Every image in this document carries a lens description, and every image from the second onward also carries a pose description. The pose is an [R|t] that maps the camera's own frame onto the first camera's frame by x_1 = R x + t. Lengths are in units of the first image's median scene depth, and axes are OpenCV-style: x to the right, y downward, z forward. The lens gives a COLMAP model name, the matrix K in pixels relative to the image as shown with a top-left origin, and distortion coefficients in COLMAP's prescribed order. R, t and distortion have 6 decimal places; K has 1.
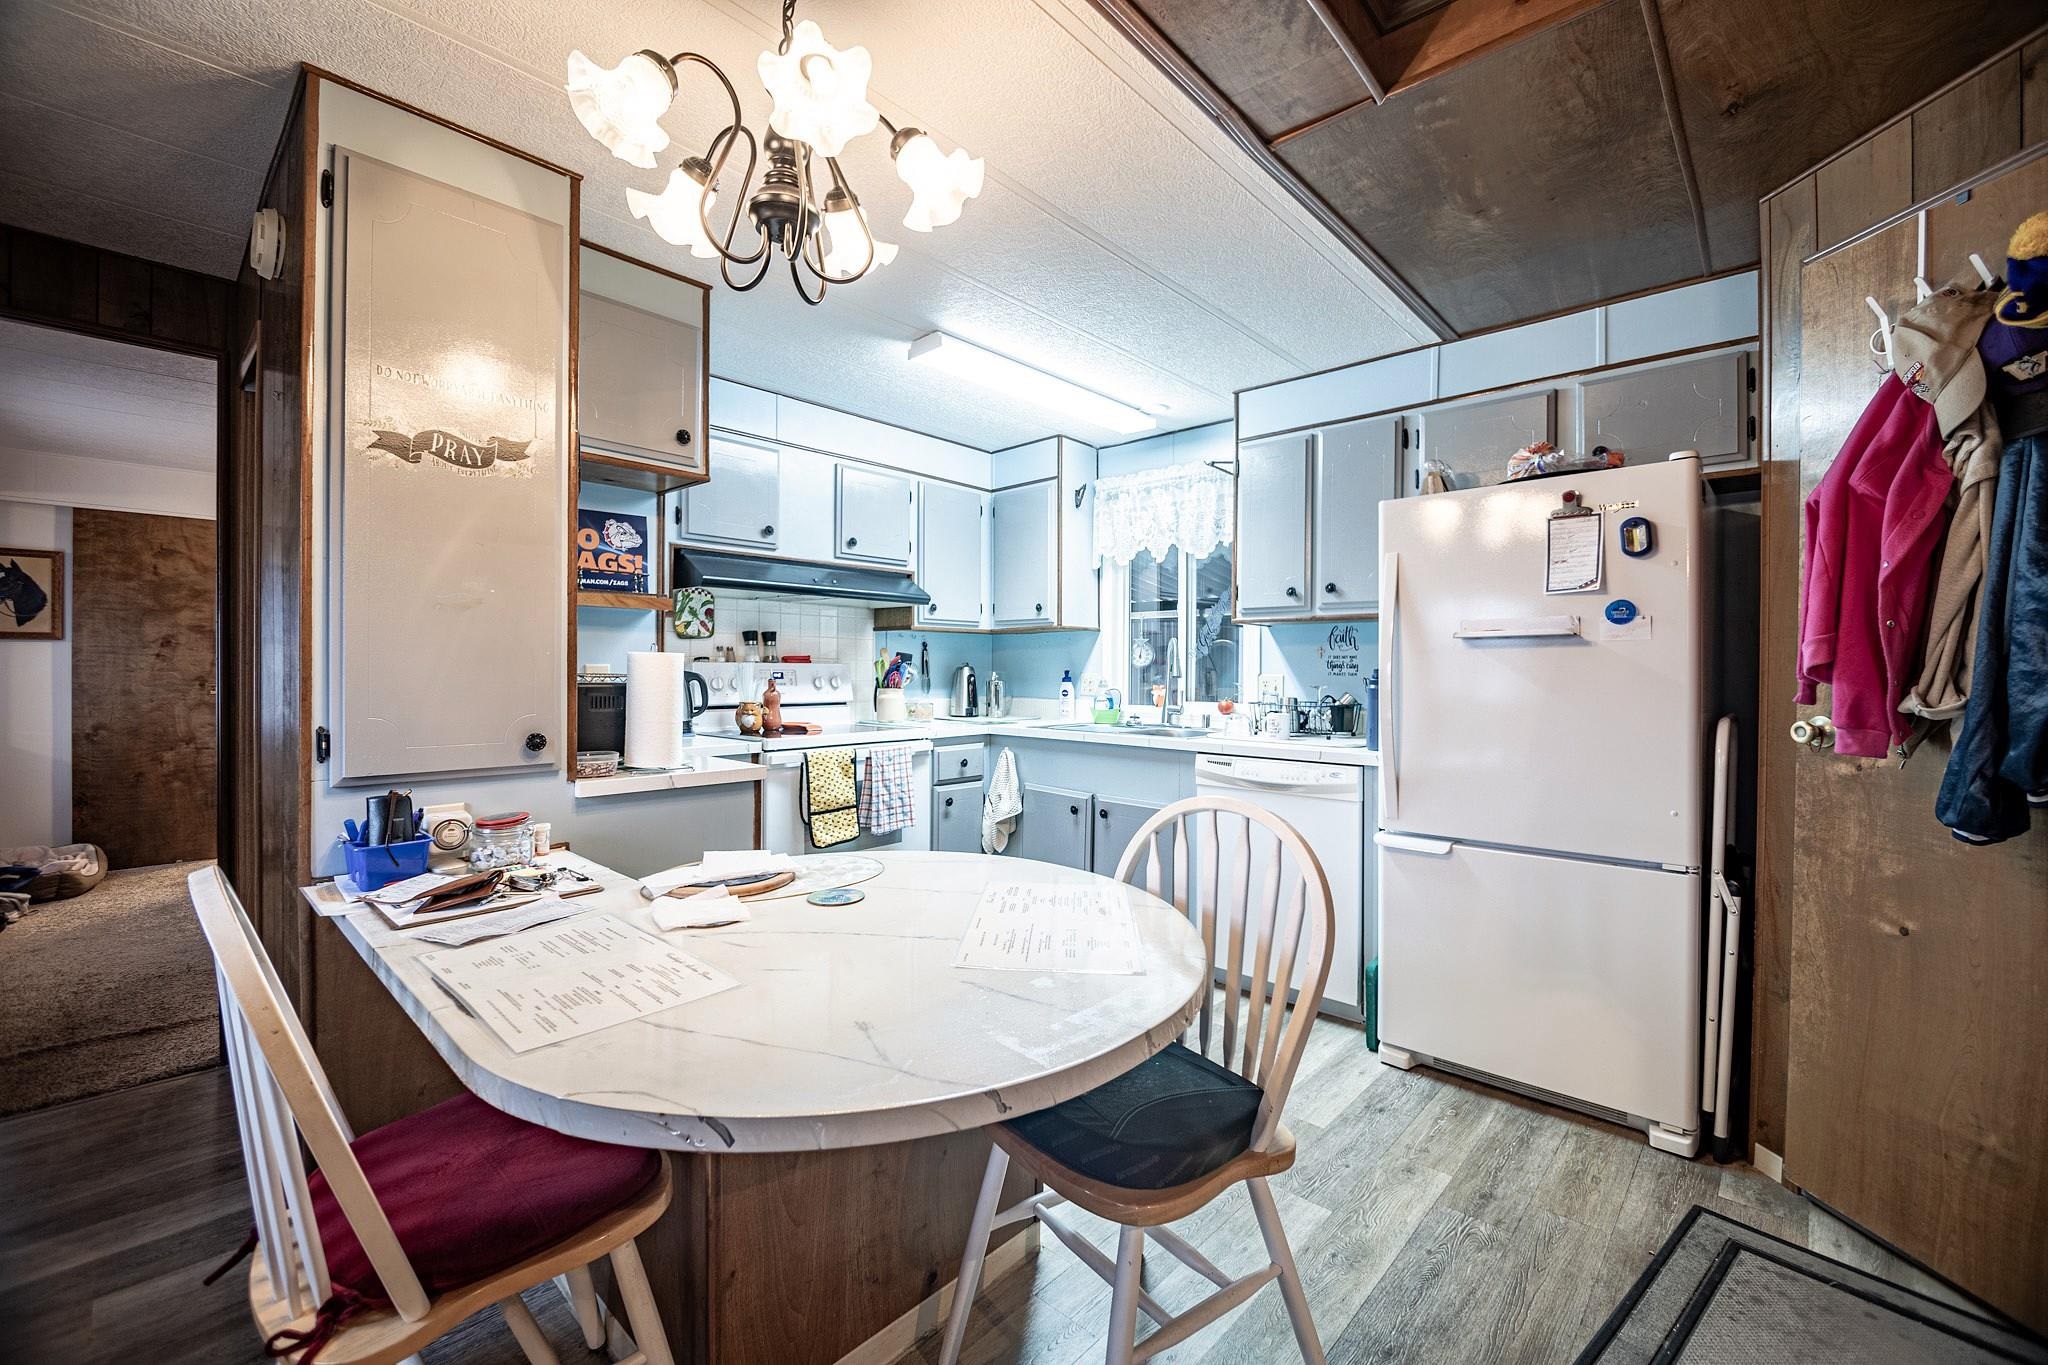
lens RADIAL K [[840.4, 0, 1039.8], [0, 840.4, 670.9], [0, 0, 1]] dist [-0.001970, -0.005572]
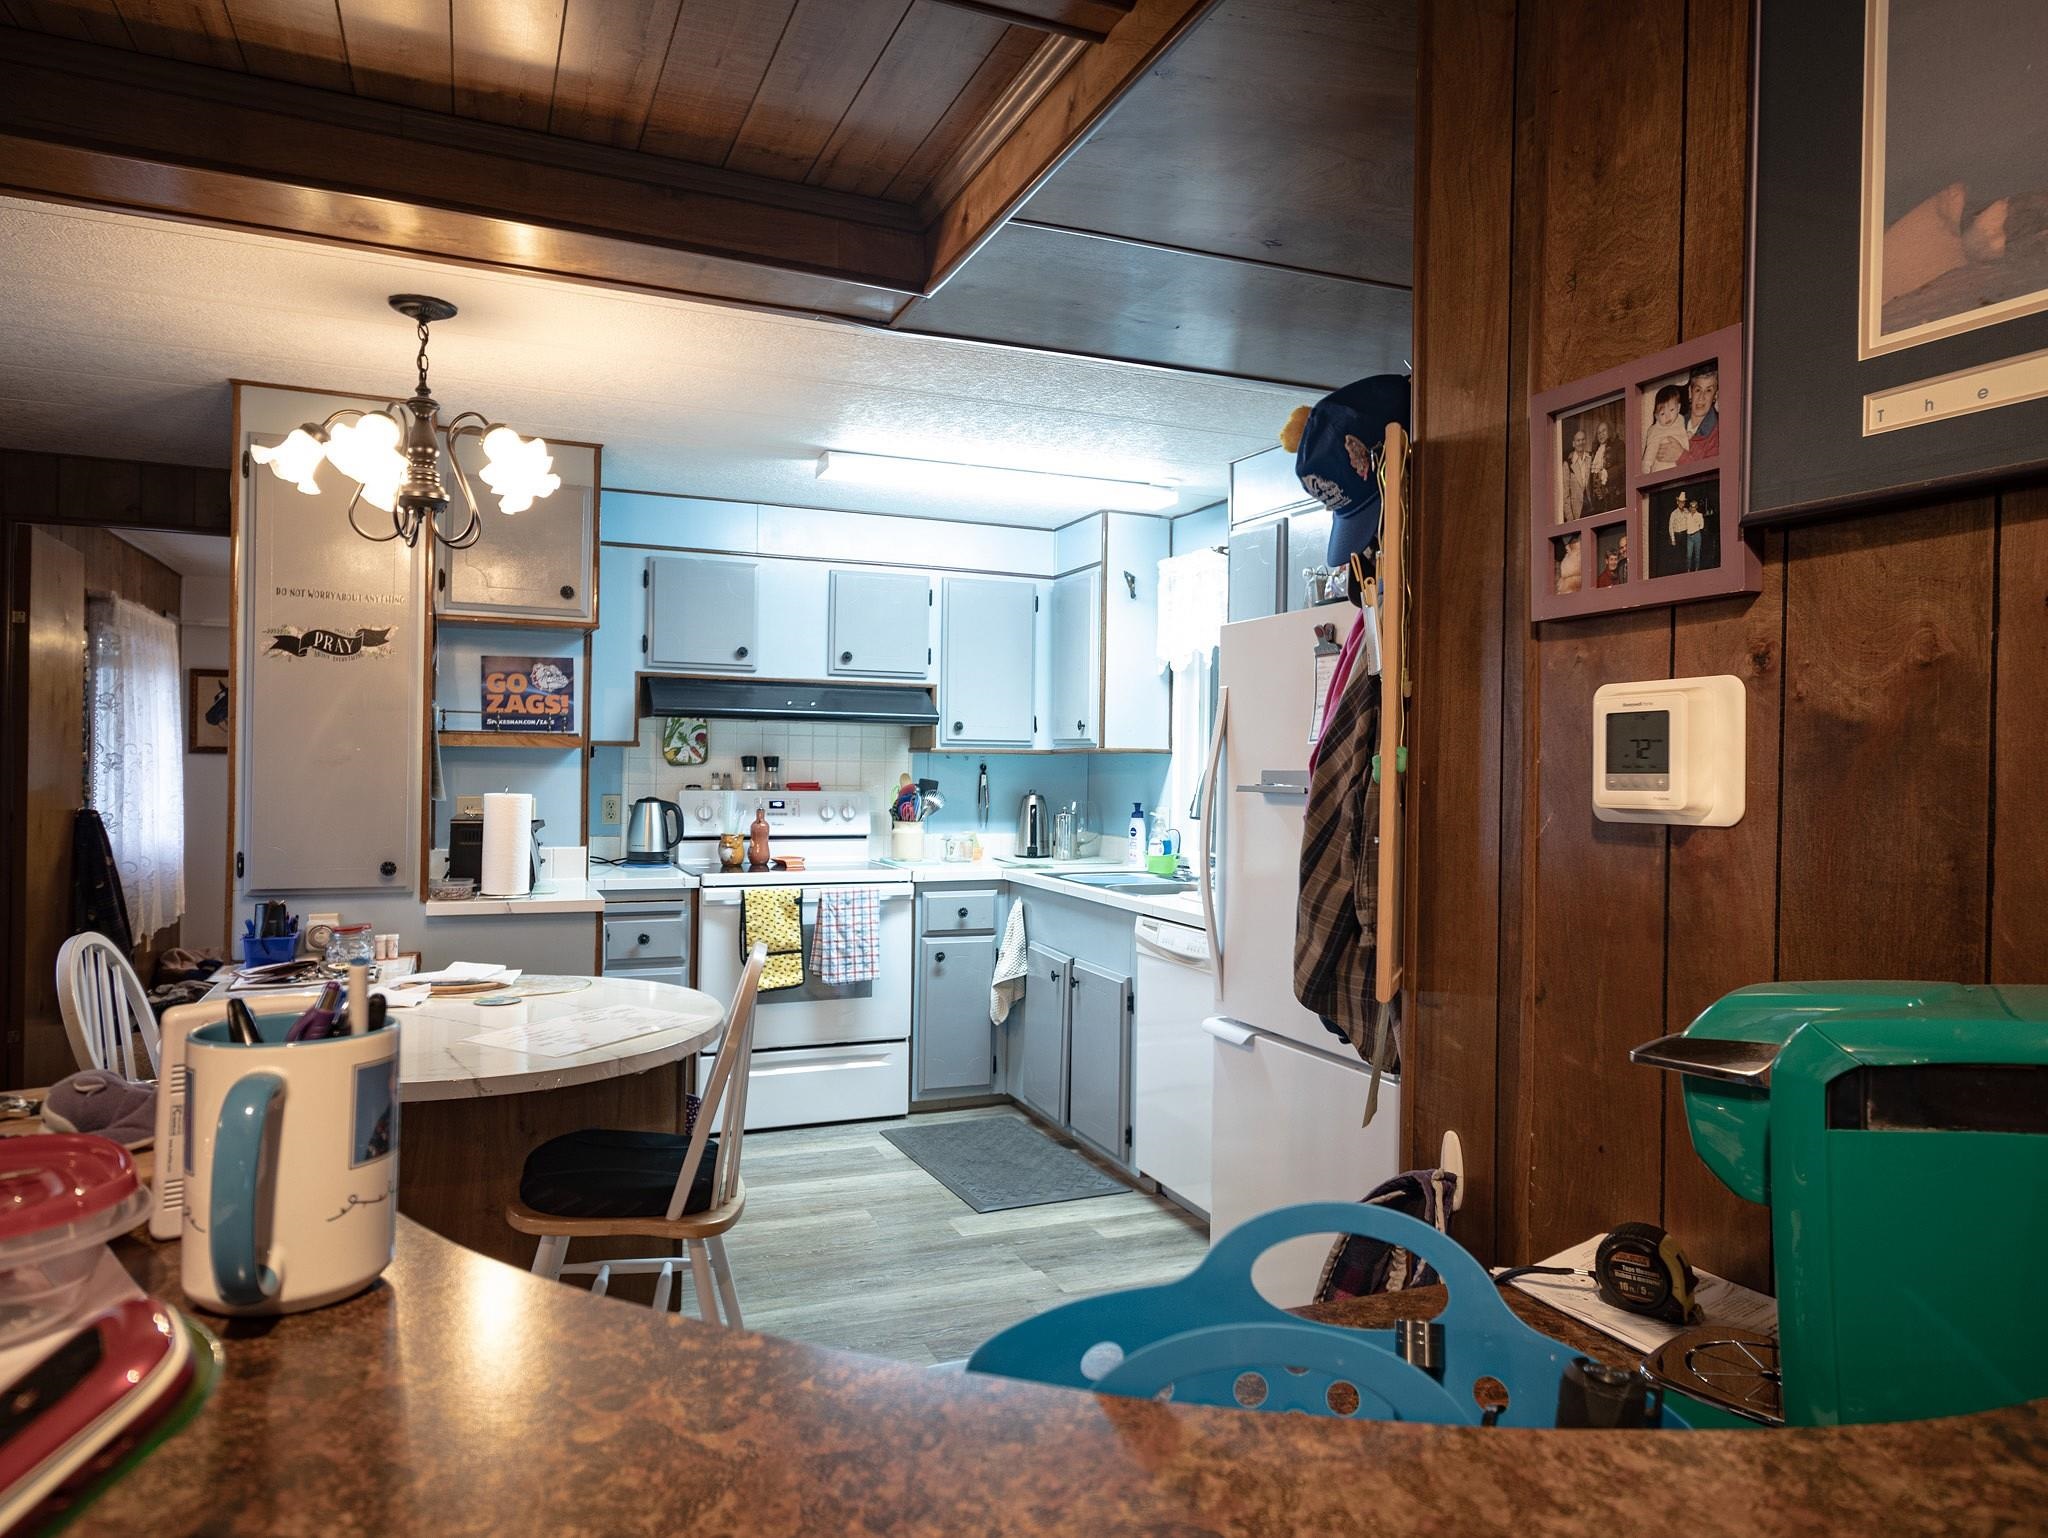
lens RADIAL K [[1344.3, 0, 1024.0], [0, 1344.3, 769.0], [0, 0, 1]] dist [0.006223, 0.002282]
pose [[0.905027, 0.011082, -0.425211, 0.593921], [-0.011453, 0.999933, 0.001684, -0.041998], [0.425201, 0.003346, 0.905093, -0.222446]]
